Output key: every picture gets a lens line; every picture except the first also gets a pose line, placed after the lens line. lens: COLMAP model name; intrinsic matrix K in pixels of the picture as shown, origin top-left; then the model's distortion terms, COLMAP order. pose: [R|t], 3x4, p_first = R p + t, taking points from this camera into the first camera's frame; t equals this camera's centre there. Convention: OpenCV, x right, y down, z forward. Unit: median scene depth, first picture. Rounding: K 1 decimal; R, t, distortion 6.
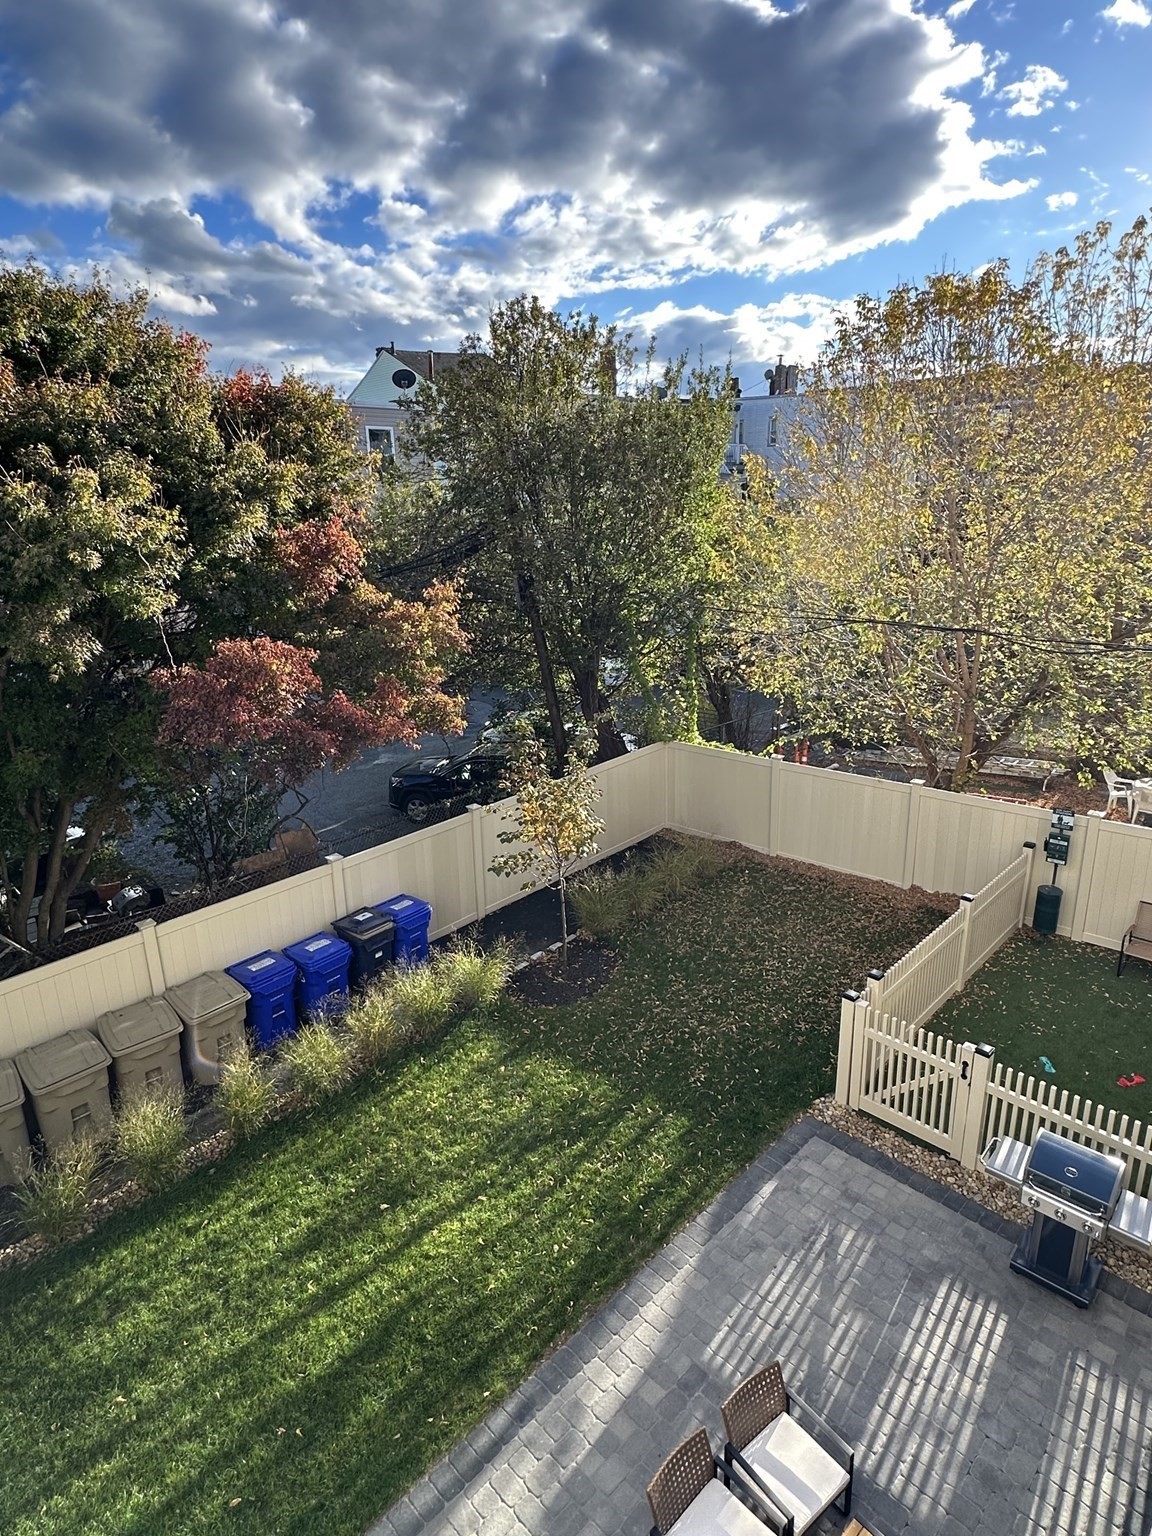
lens RADIAL K [[810.3, 0, 576.0], [0, 810.3, 768.0], [0, 0, 1]] dist [0.001798, 0.000185]
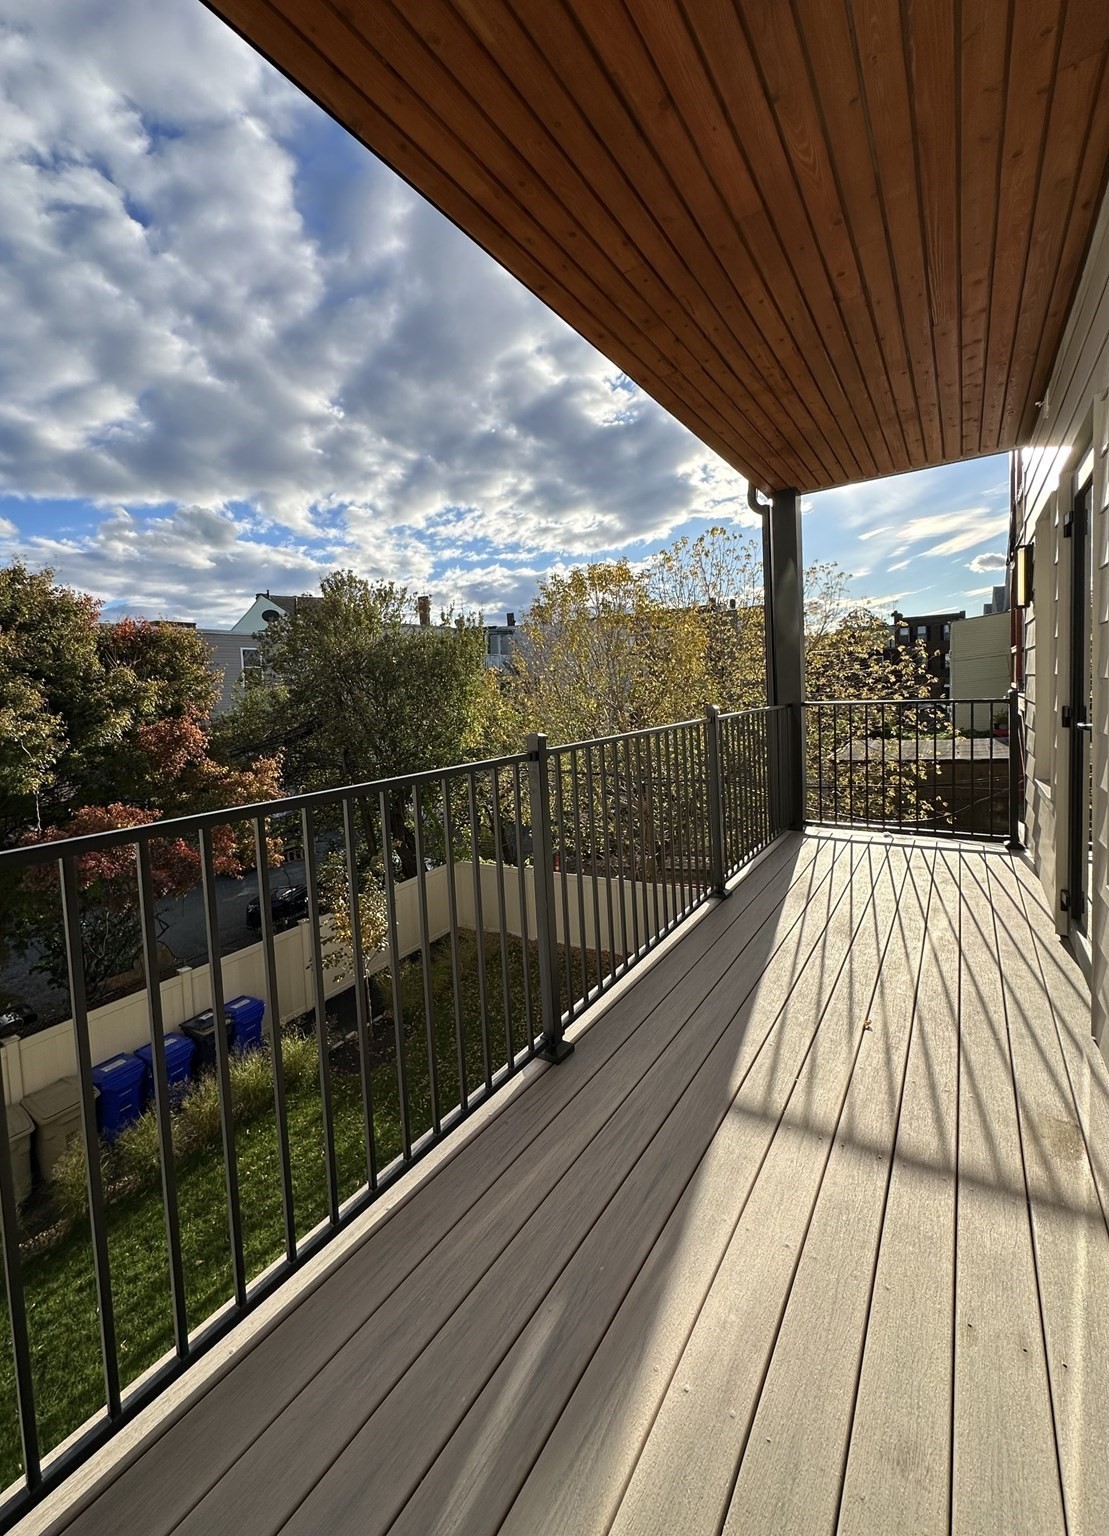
lens RADIAL K [[610.0, 0, 524.4], [0, 610.0, 751.2], [0, 0, 1]] dist [0.001709, 0.000191]
pose [[0.985798, -0.037574, 0.163676, 0.104324], [0.072418, 0.974483, -0.212458, 0.021038], [-0.151517, 0.221294, 0.963365, -0.106031]]
